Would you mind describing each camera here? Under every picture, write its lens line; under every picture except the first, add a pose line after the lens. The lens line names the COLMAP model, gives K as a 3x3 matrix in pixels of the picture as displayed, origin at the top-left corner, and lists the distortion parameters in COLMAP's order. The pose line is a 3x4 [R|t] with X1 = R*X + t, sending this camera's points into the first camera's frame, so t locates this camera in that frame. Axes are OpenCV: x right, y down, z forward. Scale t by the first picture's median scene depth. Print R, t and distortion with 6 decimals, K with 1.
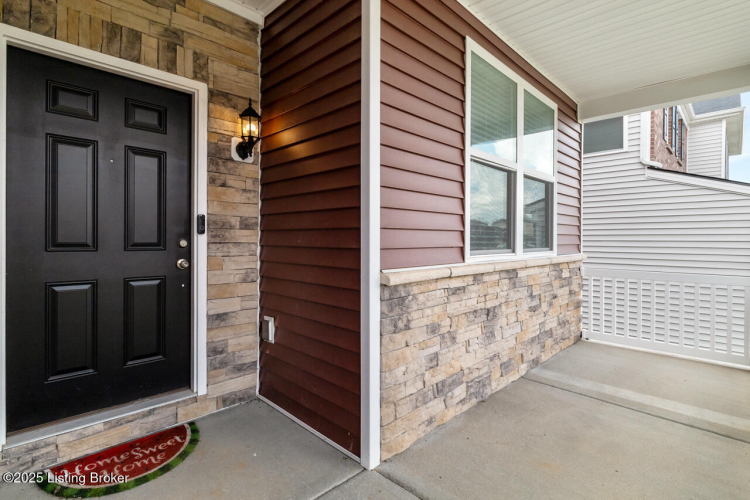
lens RADIAL K [[358.5, 0, 379.2], [0, 358.5, 241.2], [0, 0, 1]] dist [-0.001498, -0.000983]
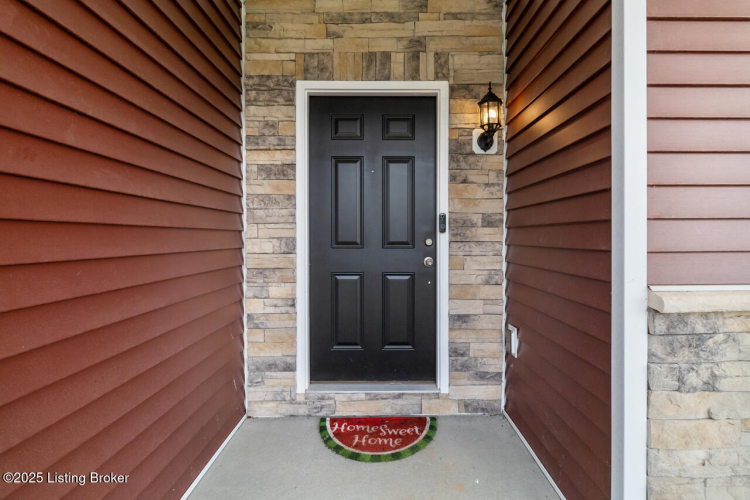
lens RADIAL K [[358.5, 0, 379.2], [0, 358.5, 241.2], [0, 0, 1]] dist [-0.001498, -0.000983]
pose [[0.710471, 0.000874, -0.703726, 0.085931], [0.002946, 0.999987, 0.004216, -0.001284], [0.703721, -0.005069, 0.710459, 0.170599]]
